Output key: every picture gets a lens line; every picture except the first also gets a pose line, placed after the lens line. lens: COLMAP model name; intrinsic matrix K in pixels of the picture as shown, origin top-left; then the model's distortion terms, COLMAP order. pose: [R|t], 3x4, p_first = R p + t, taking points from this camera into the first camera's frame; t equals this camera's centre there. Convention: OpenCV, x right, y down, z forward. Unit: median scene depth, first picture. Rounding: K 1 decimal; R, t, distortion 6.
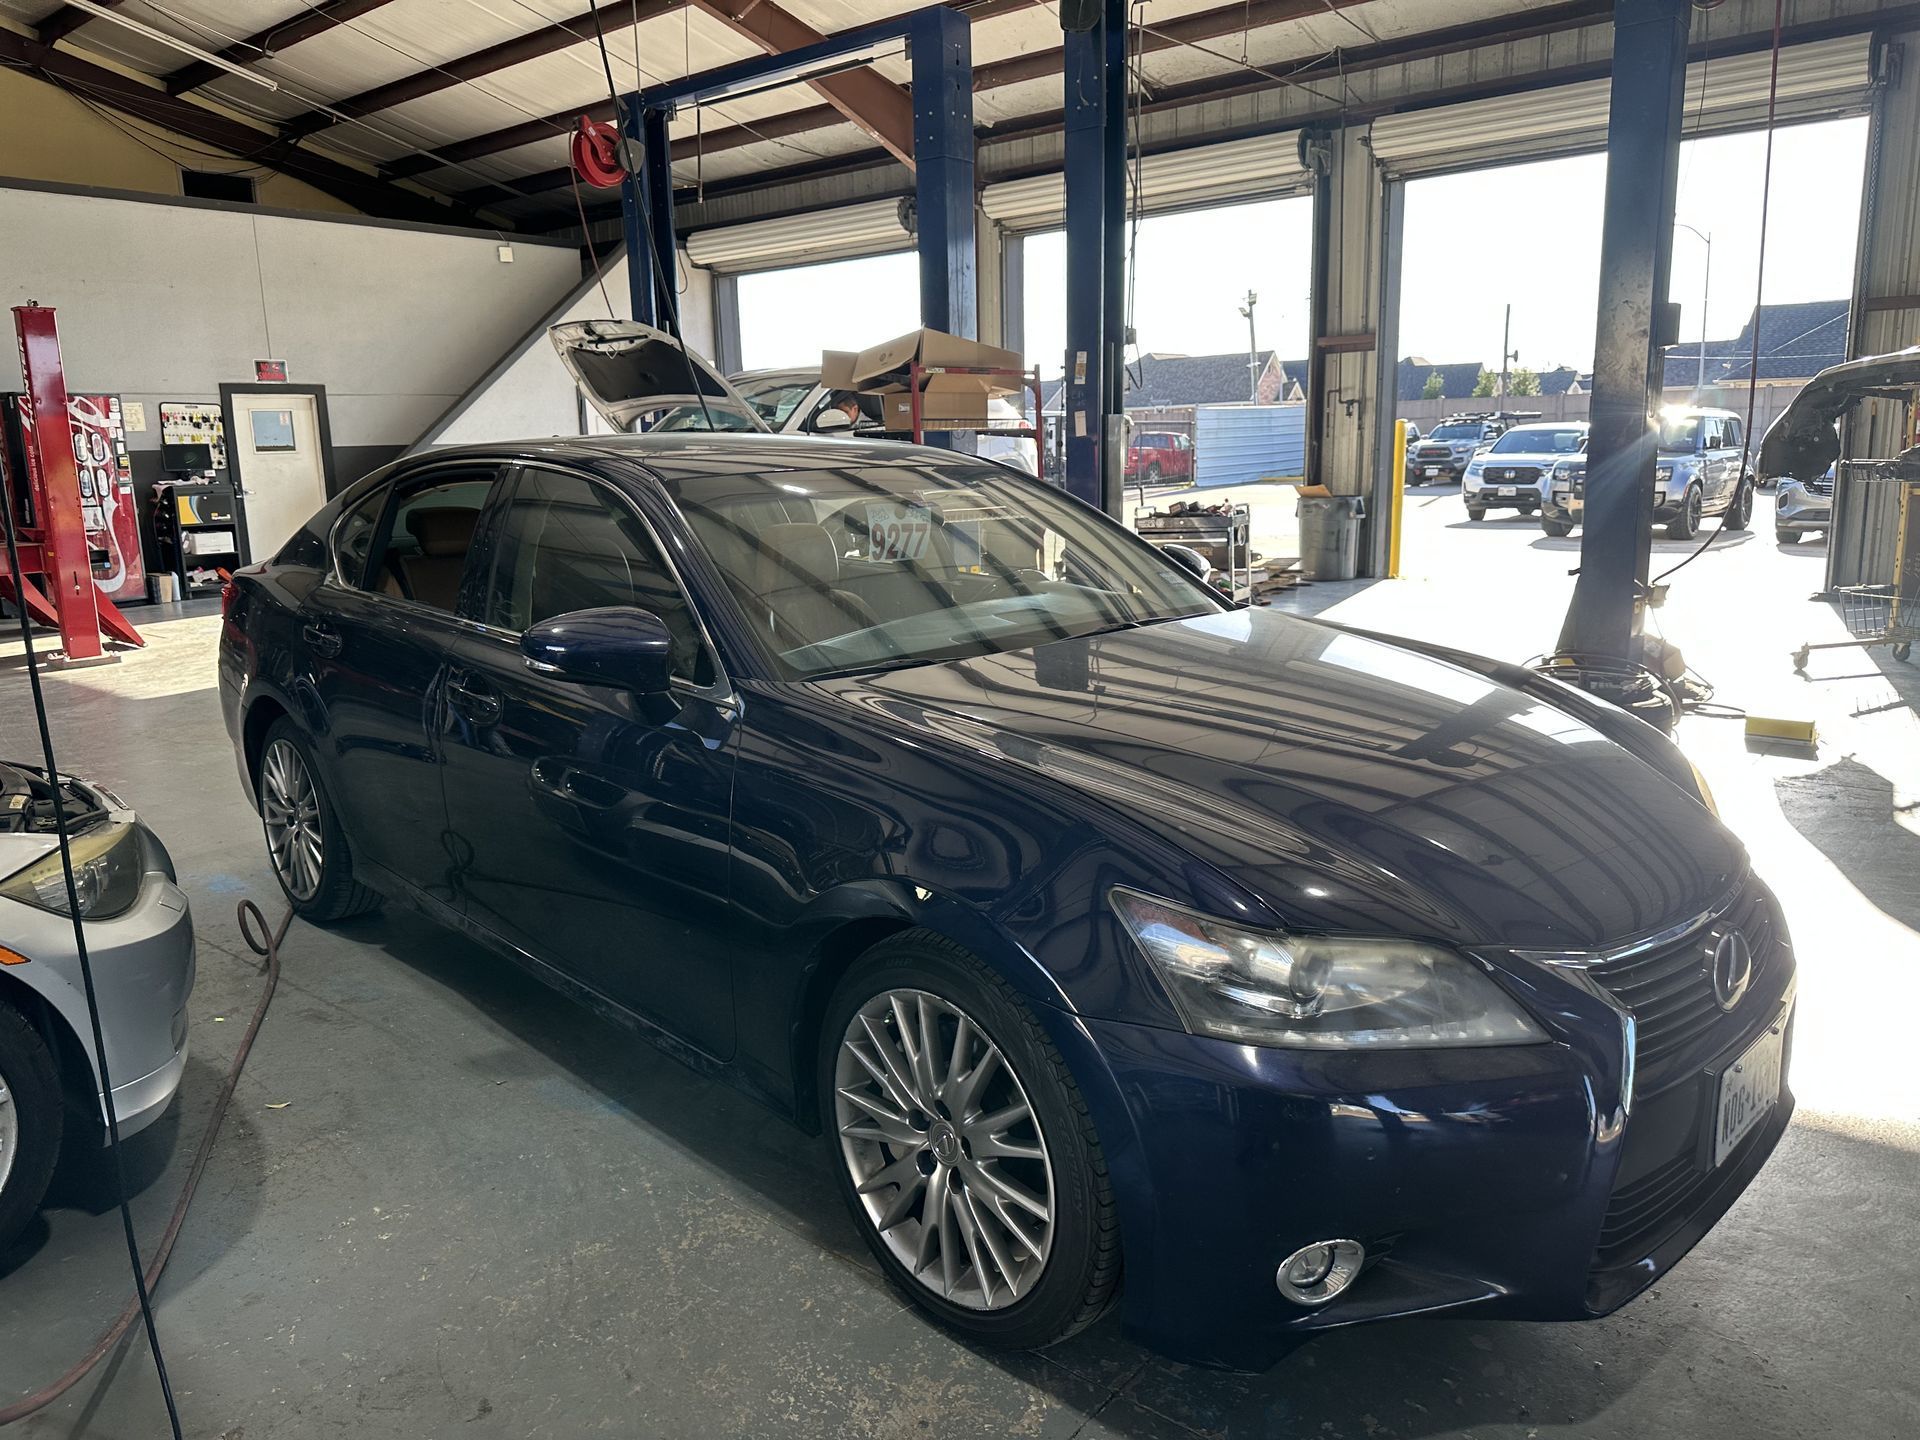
lens RADIAL K [[1360.5, 0, 960.0], [0, 1360.5, 720.0], [0, 0, 1]] dist [-0.001718, -0.002333]
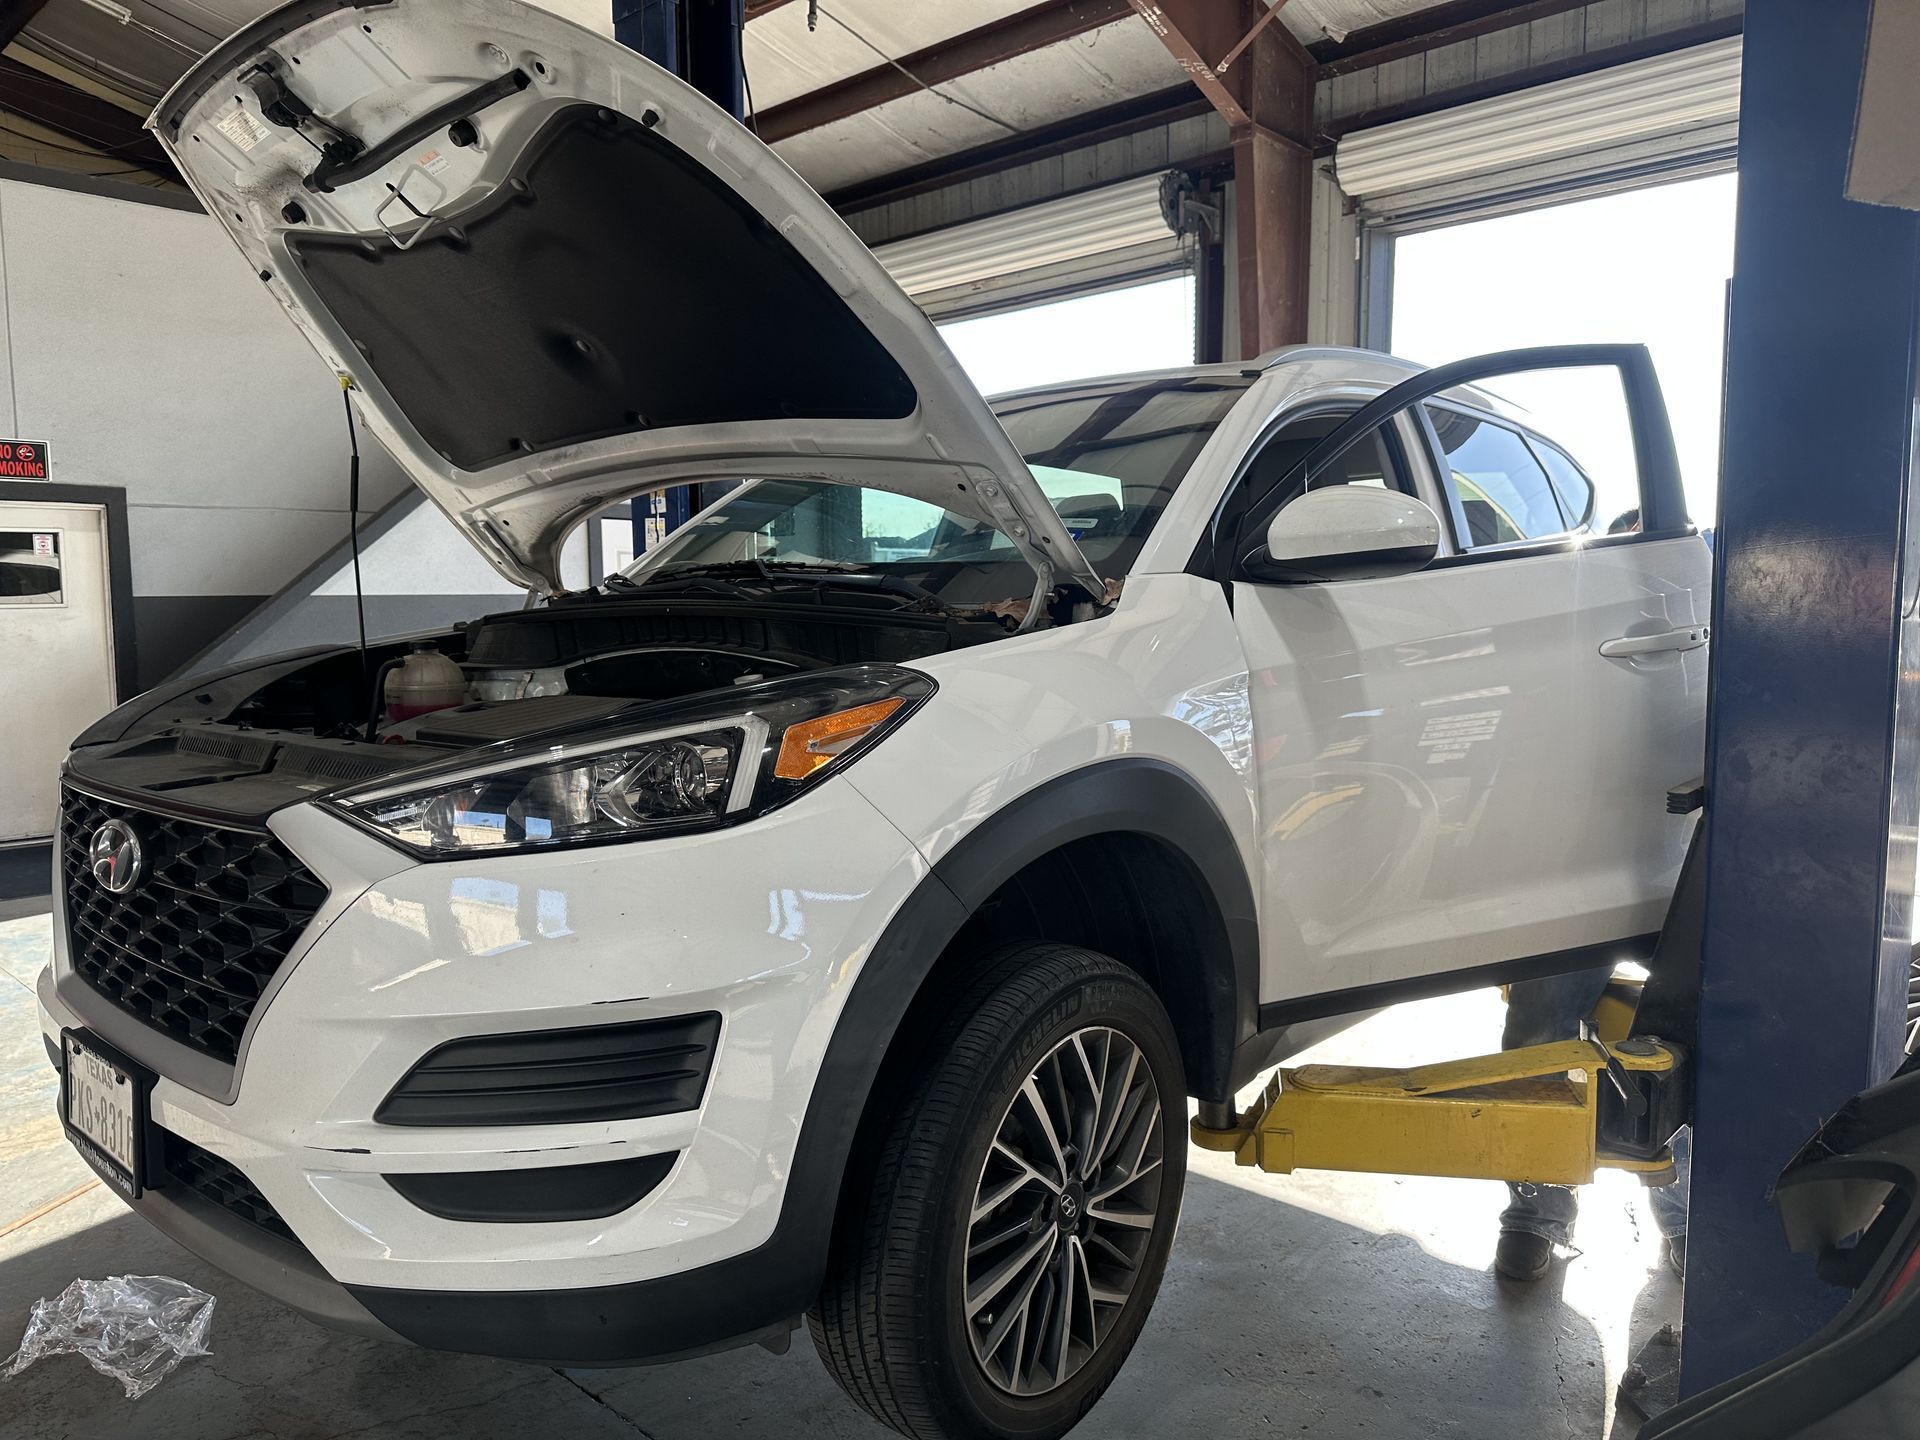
lens RADIAL K [[1360.5, 0, 960.0], [0, 1360.5, 720.0], [0, 0, 1]] dist [-0.001718, -0.002333]
pose [[0.997844, 0.023797, -0.061171, -0.088753], [-0.030618, 0.993111, -0.113110, -0.099045], [0.058058, 0.114740, 0.991698, 0.476767]]
